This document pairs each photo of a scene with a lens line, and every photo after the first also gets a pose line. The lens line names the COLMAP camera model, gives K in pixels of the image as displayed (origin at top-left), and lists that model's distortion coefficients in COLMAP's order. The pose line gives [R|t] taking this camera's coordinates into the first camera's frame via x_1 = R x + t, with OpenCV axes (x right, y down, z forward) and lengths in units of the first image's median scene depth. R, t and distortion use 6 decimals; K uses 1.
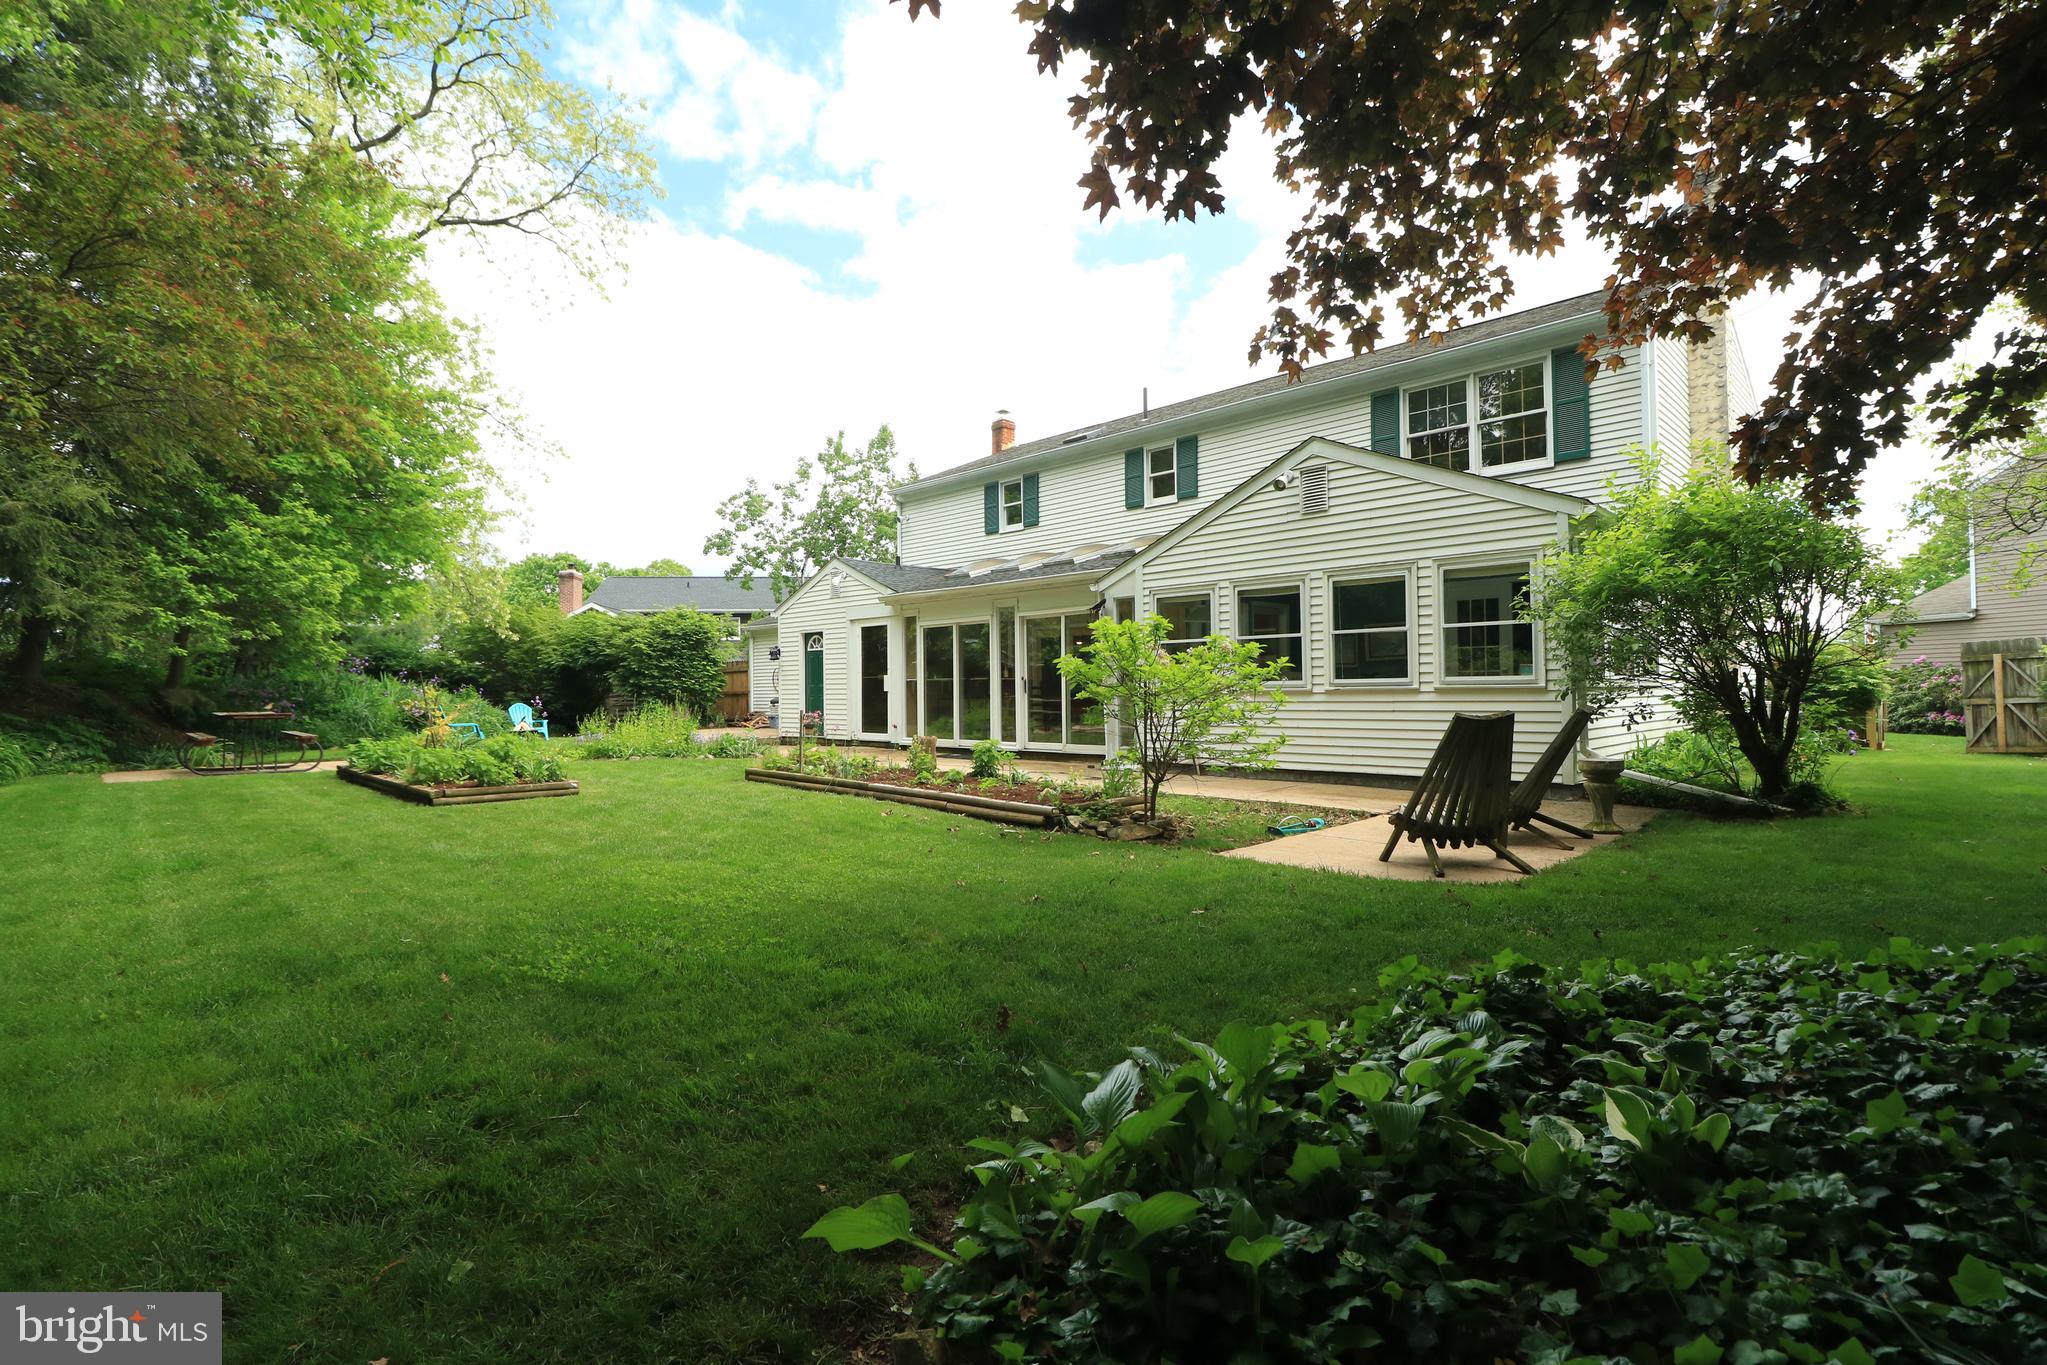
lens RADIAL K [[958.6, 0, 1025.3], [0, 958.6, 663.7], [0, 0, 1]] dist [0.001390, 0.000382]
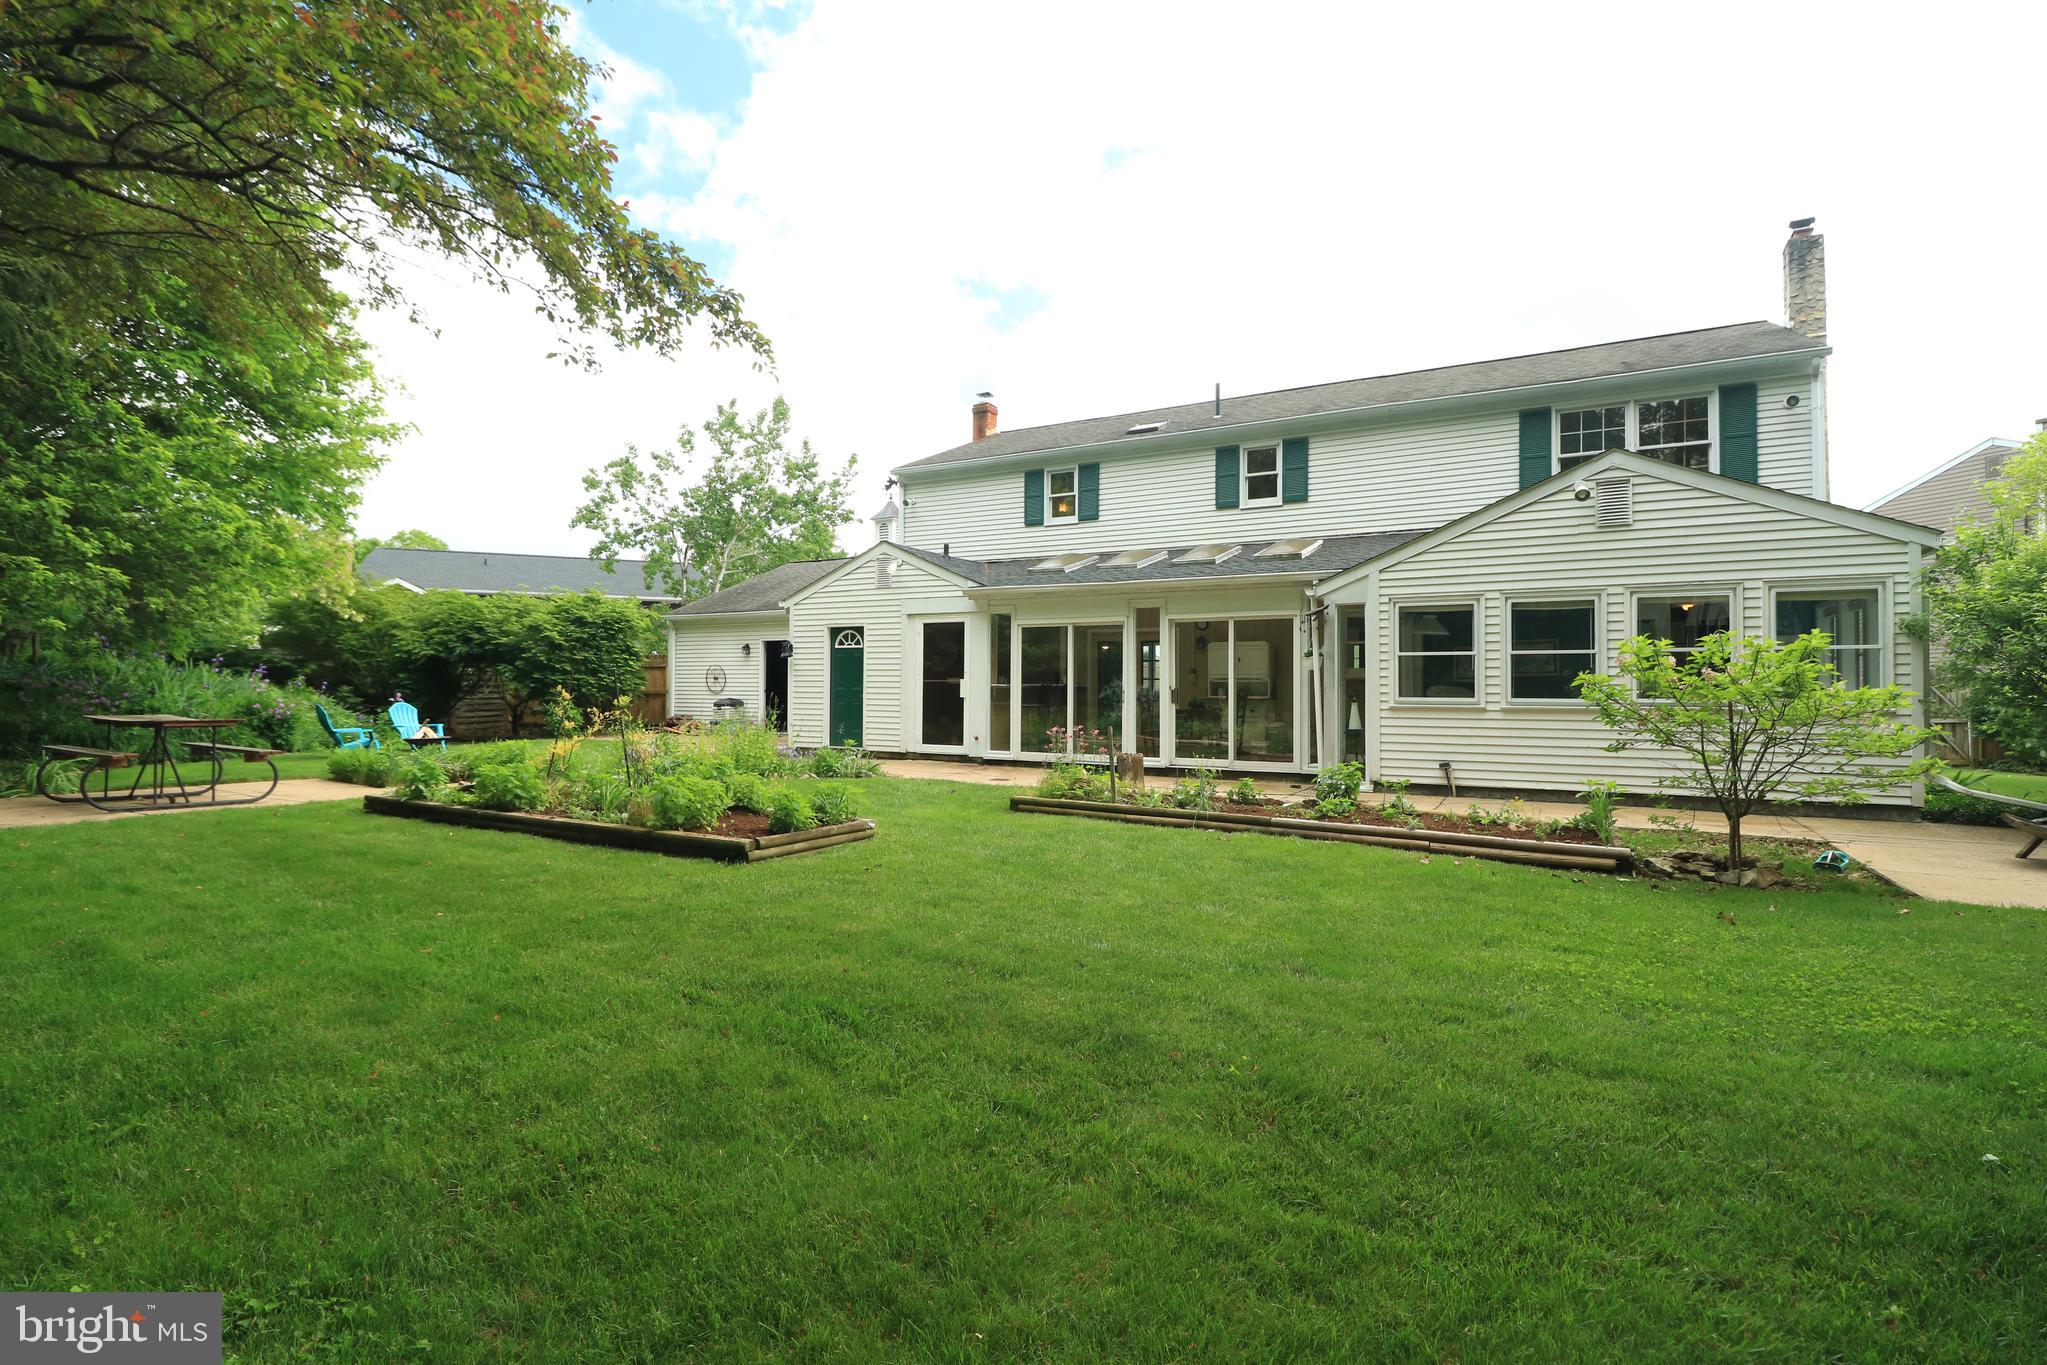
lens RADIAL K [[955.4, 0, 1030.1], [0, 955.4, 666.3], [0, 0, 1]] dist [0.001599, -0.011823]
pose [[0.963177, 0.023862, 0.267808, -0.303577], [-0.024421, 0.999701, -0.001244, -0.000142], [-0.267757, -0.005342, 0.963472, 0.132751]]
